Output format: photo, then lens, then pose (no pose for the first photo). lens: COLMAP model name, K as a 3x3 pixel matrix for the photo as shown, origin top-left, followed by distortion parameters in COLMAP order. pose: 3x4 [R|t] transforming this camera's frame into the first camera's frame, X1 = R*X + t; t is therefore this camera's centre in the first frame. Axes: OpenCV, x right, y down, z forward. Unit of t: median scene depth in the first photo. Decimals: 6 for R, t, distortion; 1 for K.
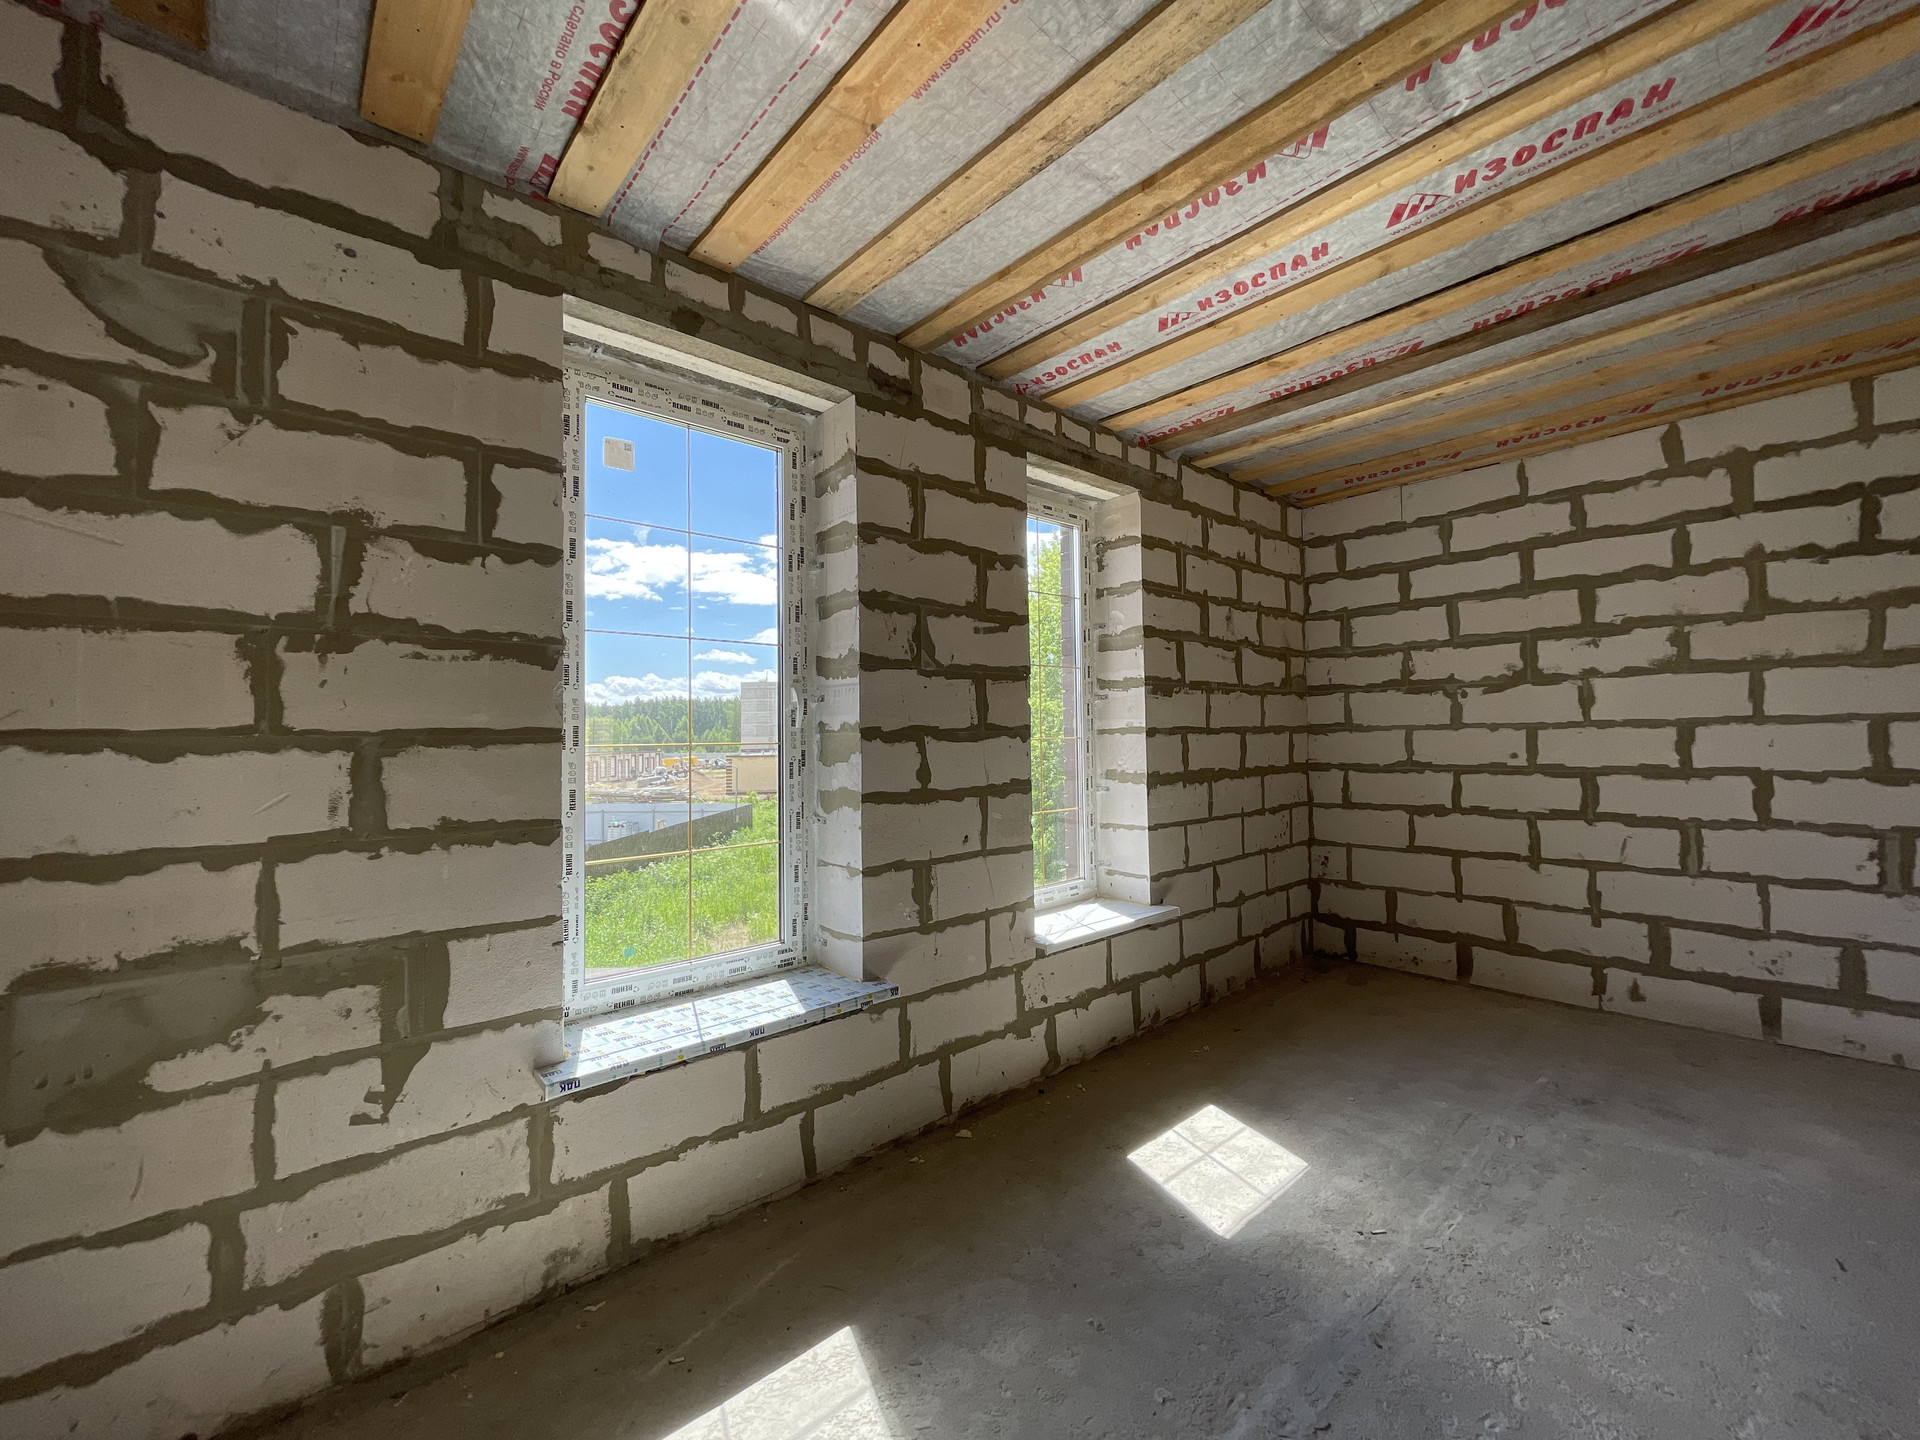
lens RADIAL K [[764.1, 0, 943.3], [0, 764.1, 711.3], [0, 0, 1]] dist [-0.009587, 0.002751]
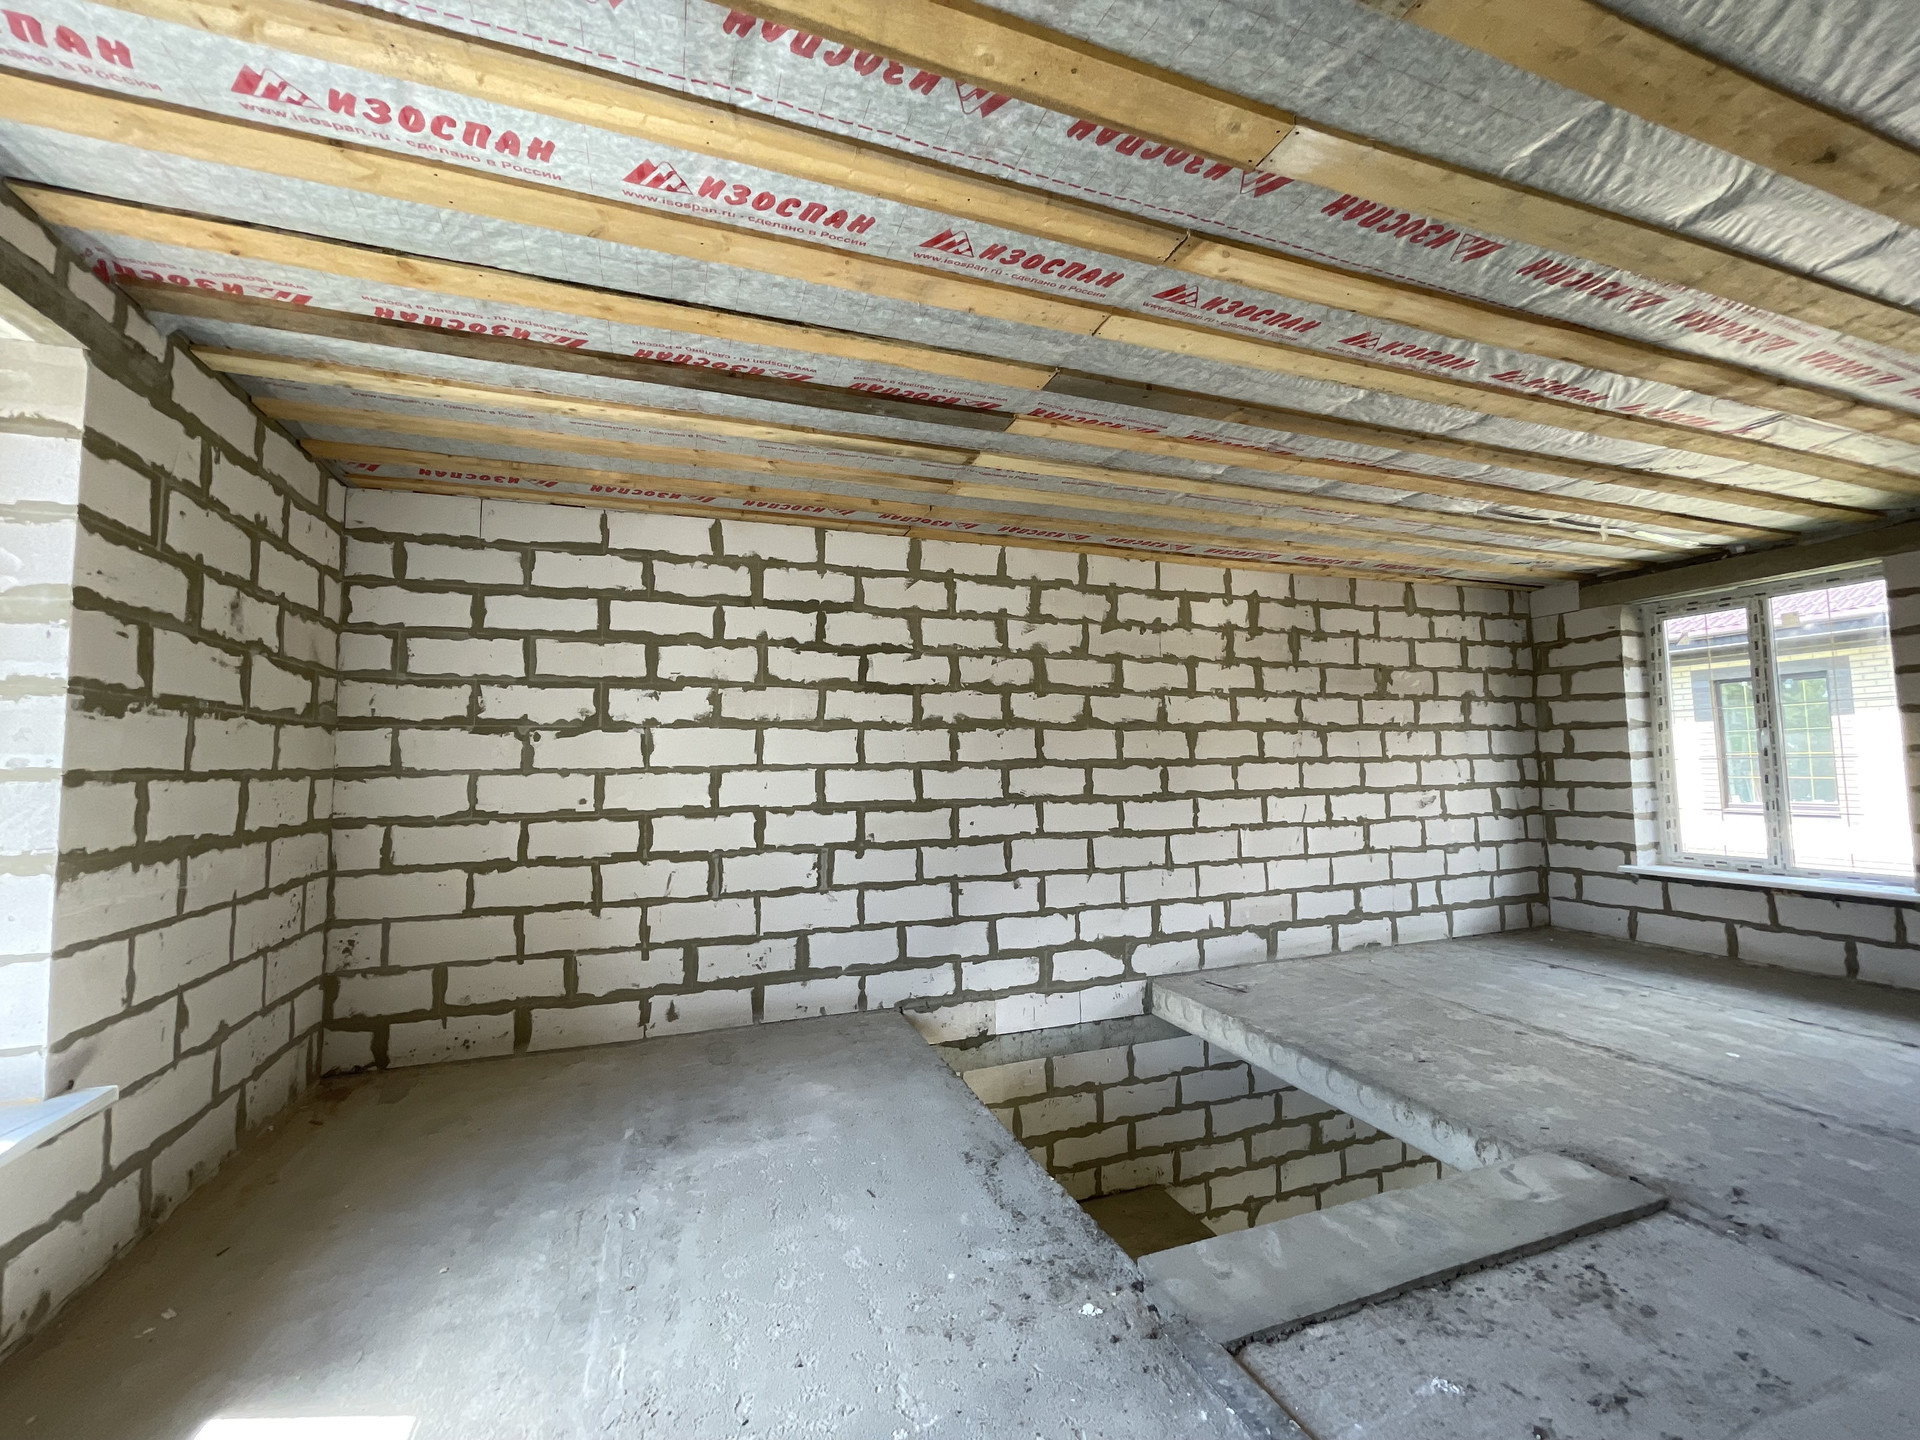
lens RADIAL K [[764.1, 0, 912.8], [0, 764.1, 715.7], [0, 0, 1]] dist [-0.009587, 0.002751]
pose [[0.358231, 0.074366, 0.930666, -0.030274], [-0.023906, 0.997226, -0.070483, 0.007779], [-0.933327, 0.003000, 0.359016, 0.270539]]
